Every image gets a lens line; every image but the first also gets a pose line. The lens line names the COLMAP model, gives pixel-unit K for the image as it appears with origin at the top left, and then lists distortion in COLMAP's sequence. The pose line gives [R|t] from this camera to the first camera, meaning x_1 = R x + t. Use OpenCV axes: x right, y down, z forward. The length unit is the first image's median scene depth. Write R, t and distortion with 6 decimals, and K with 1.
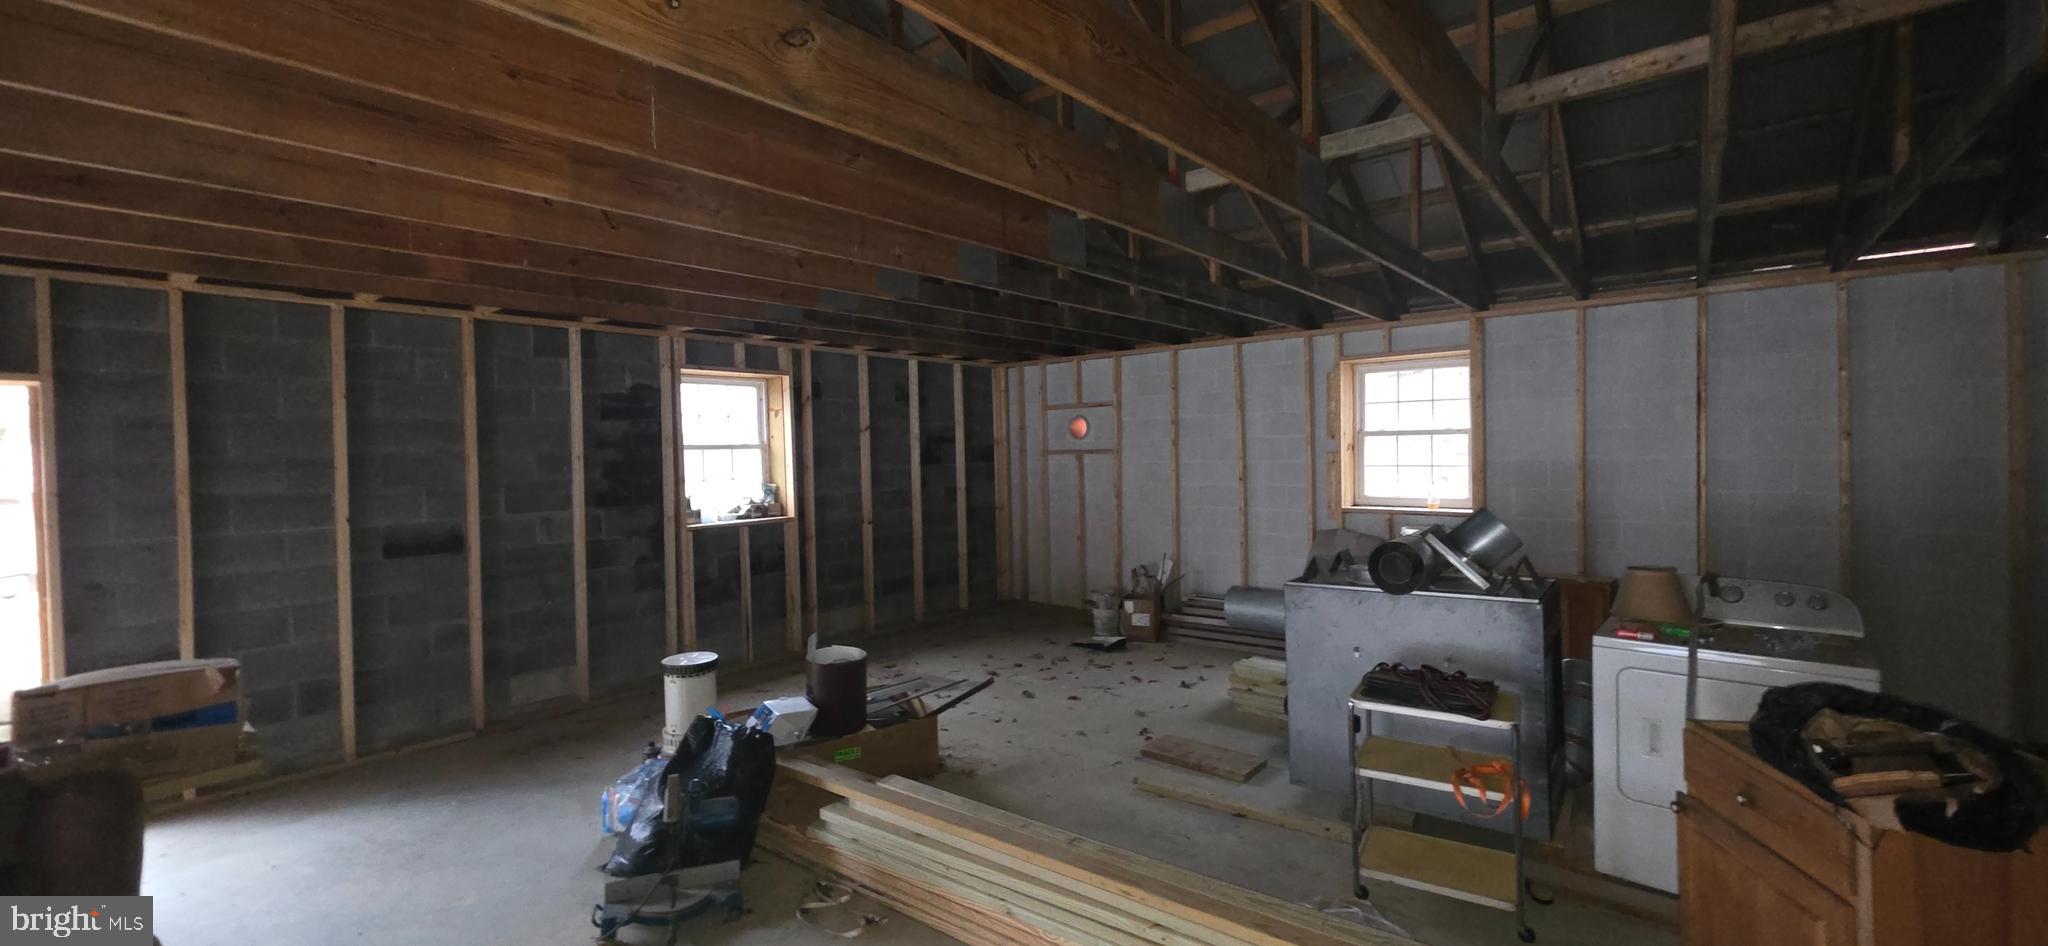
lens RADIAL K [[807.1, 0, 1026.1], [0, 807.1, 466.0], [0, 0, 1]] dist [0.008166, 0.000381]
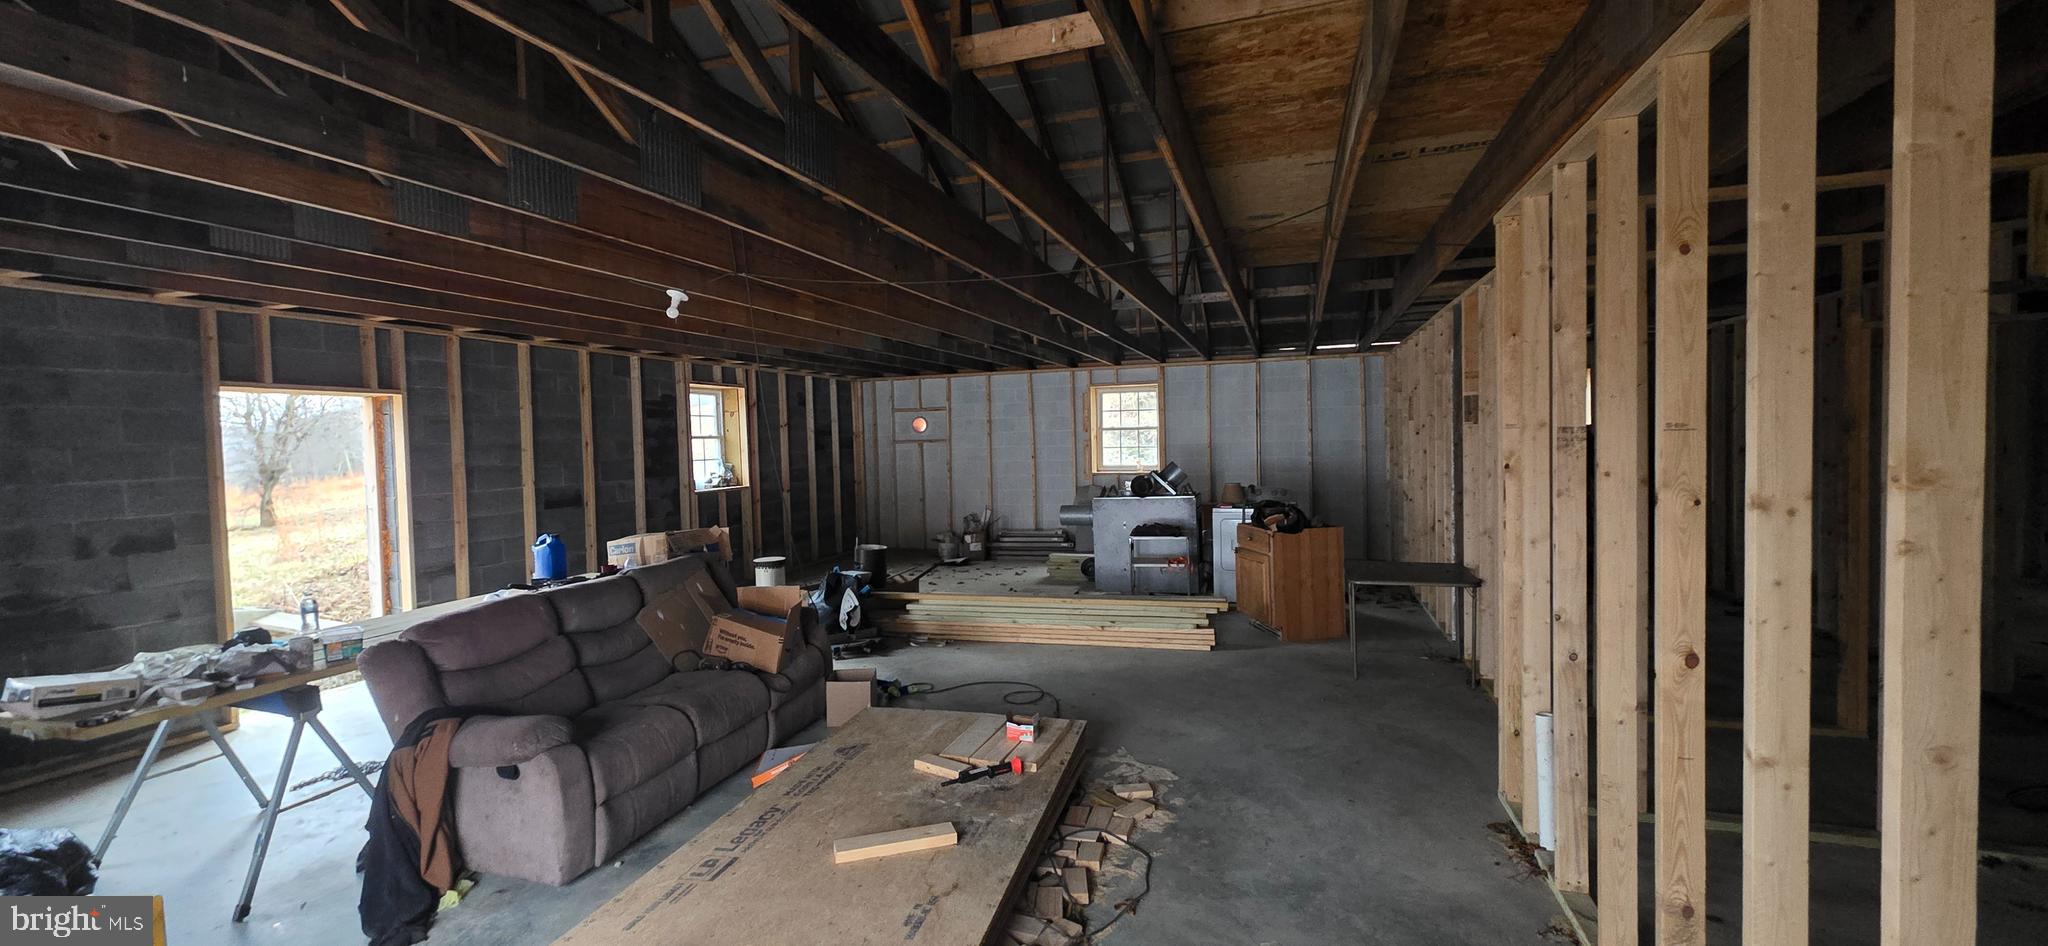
lens RADIAL K [[807.1, 0, 1026.1], [0, 807.1, 466.0], [0, 0, 1]] dist [0.008166, 0.000381]
pose [[0.930908, -0.014446, 0.364968, -0.360343], [0.012731, 0.999894, 0.007105, 0.023935], [-0.365032, -0.001968, 0.930993, -0.536088]]
